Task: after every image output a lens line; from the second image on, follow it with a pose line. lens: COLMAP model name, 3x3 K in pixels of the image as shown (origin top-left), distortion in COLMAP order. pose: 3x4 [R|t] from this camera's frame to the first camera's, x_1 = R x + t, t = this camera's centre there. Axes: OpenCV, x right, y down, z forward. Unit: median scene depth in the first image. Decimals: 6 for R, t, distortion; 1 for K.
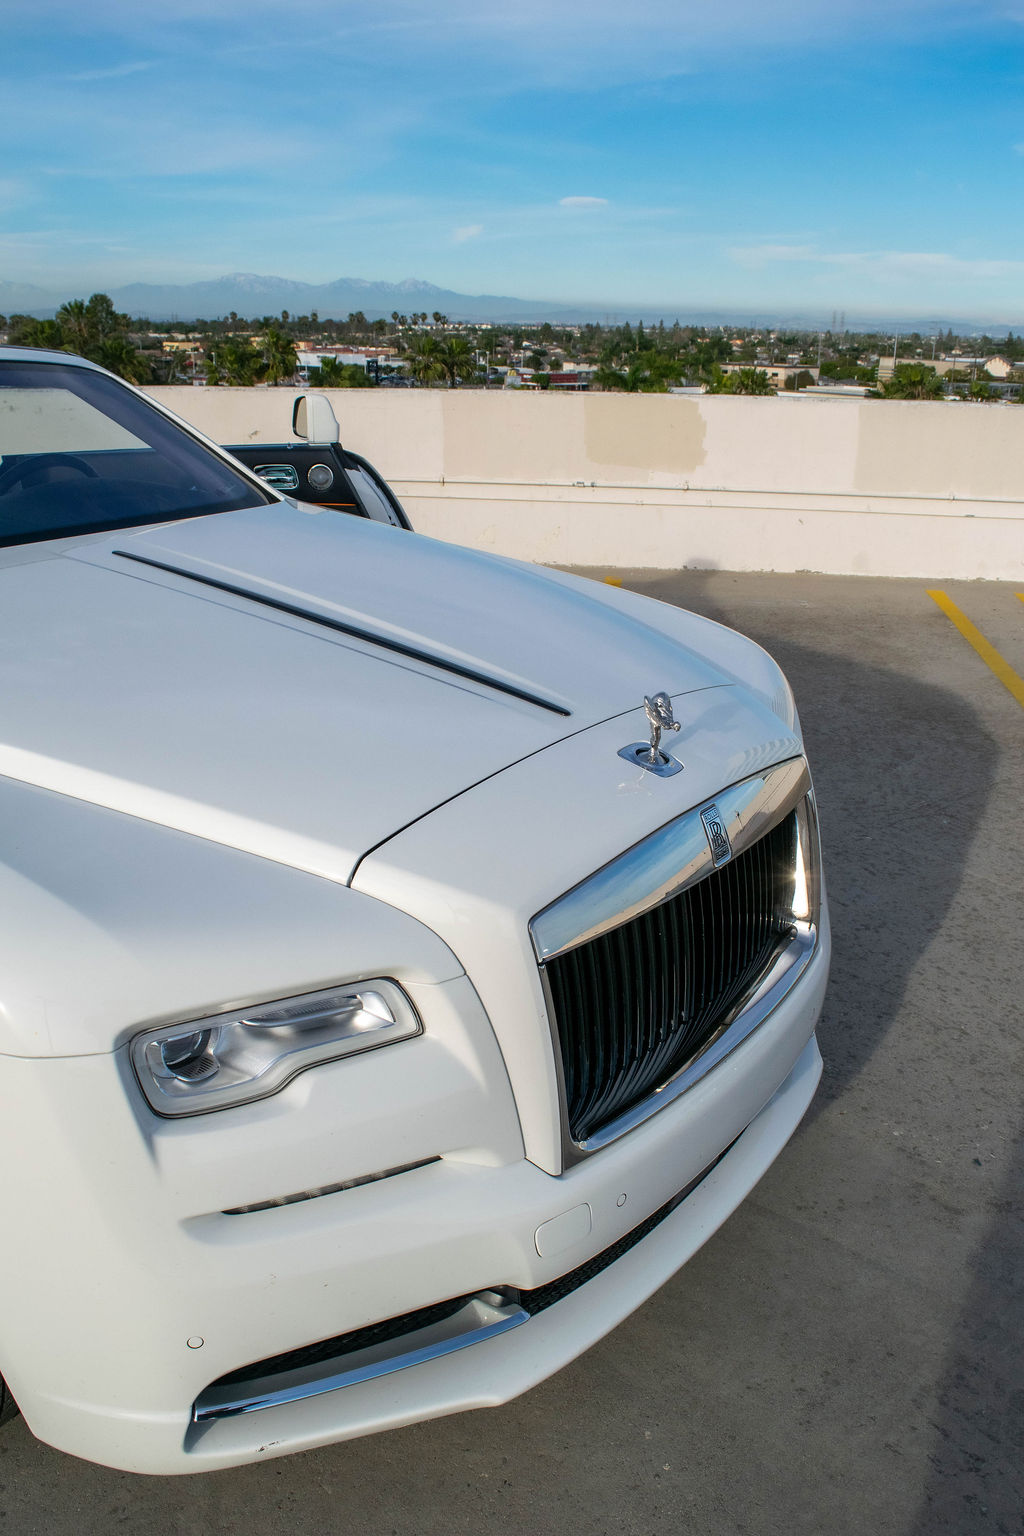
lens RADIAL K [[1198.5, 0, 512.0], [0, 1198.5, 768.0], [0, 0, 1]] dist [-0.091082, 0.005342]
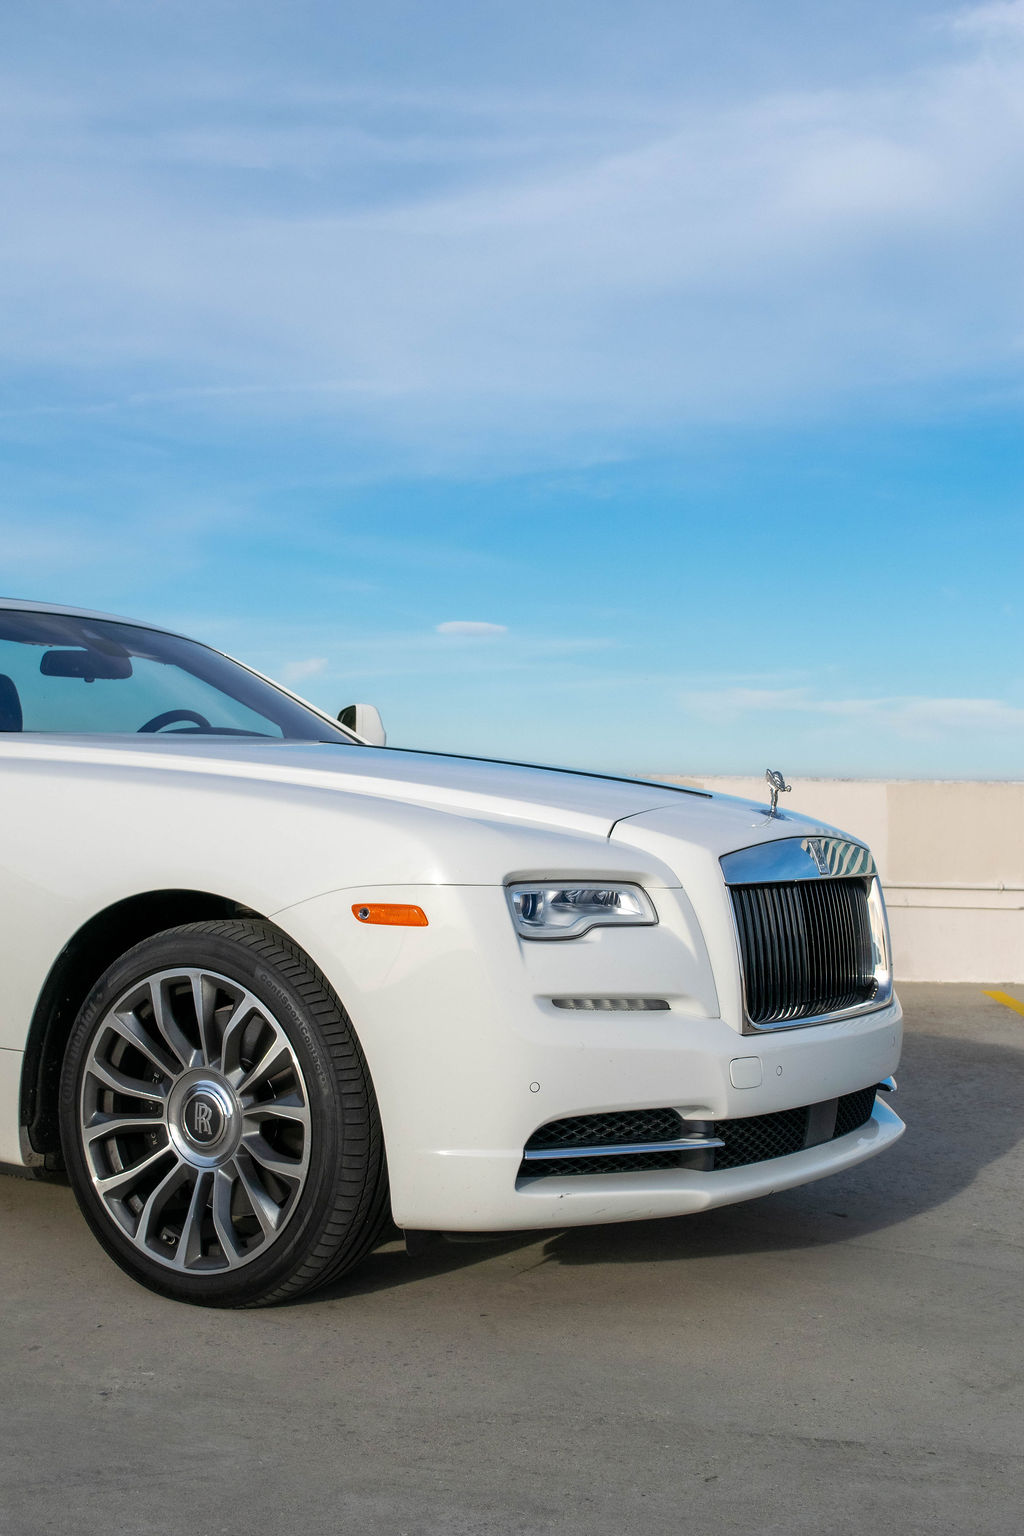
lens RADIAL K [[1867.1, 0, 512.0], [0, 1867.1, 768.0], [0, 0, 1]] dist [-0.090852, -0.005580]
pose [[0.997050, 0.011642, 0.075872, -0.430253], [0.016957, 0.930609, -0.365622, 0.875083], [-0.074864, 0.365830, 0.927666, -1.297536]]
